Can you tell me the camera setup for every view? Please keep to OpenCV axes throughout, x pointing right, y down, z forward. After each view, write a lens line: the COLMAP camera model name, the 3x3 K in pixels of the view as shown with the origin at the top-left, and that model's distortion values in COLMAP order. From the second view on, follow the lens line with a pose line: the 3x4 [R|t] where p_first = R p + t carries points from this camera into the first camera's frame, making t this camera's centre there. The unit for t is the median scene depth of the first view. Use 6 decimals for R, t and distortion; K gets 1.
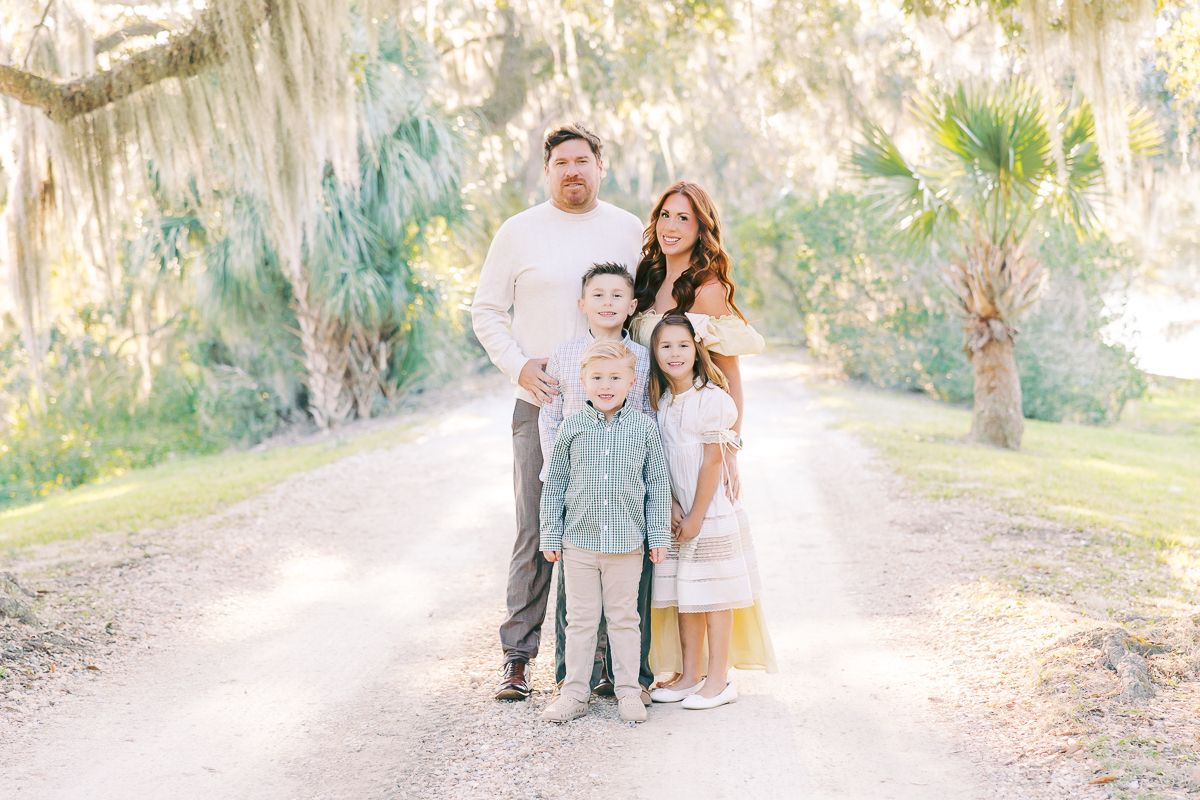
lens RADIAL K [[2422.5, 0, 600.0], [0, 2422.5, 400.0], [0, 0, 1]] dist [-0.020160, -0.222490]
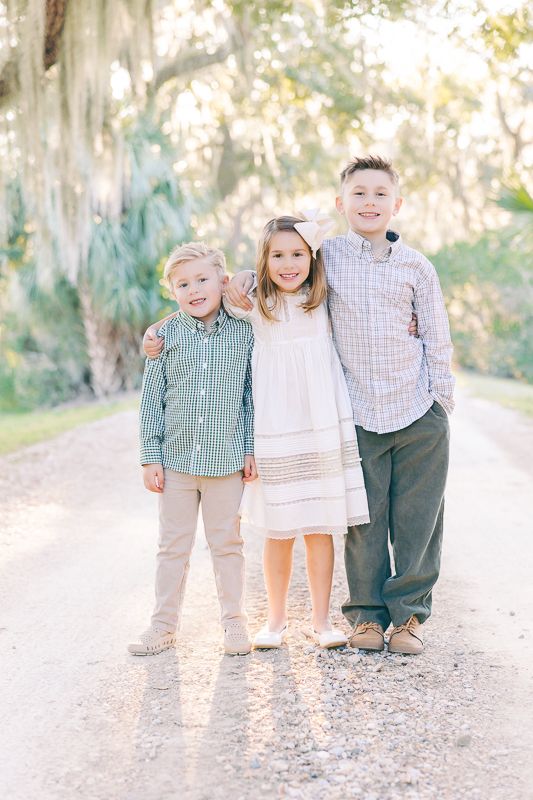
lens RADIAL K [[1501.9, 0, 266.5], [0, 1501.9, 400.0], [0, 0, 1]] dist [-0.172362, 0.069849]
pose [[0.999932, 0.011161, -0.003320, -0.013243], [-0.011139, 0.999915, 0.006709, 0.006687], [0.003395, -0.006671, 0.999972, 0.112003]]
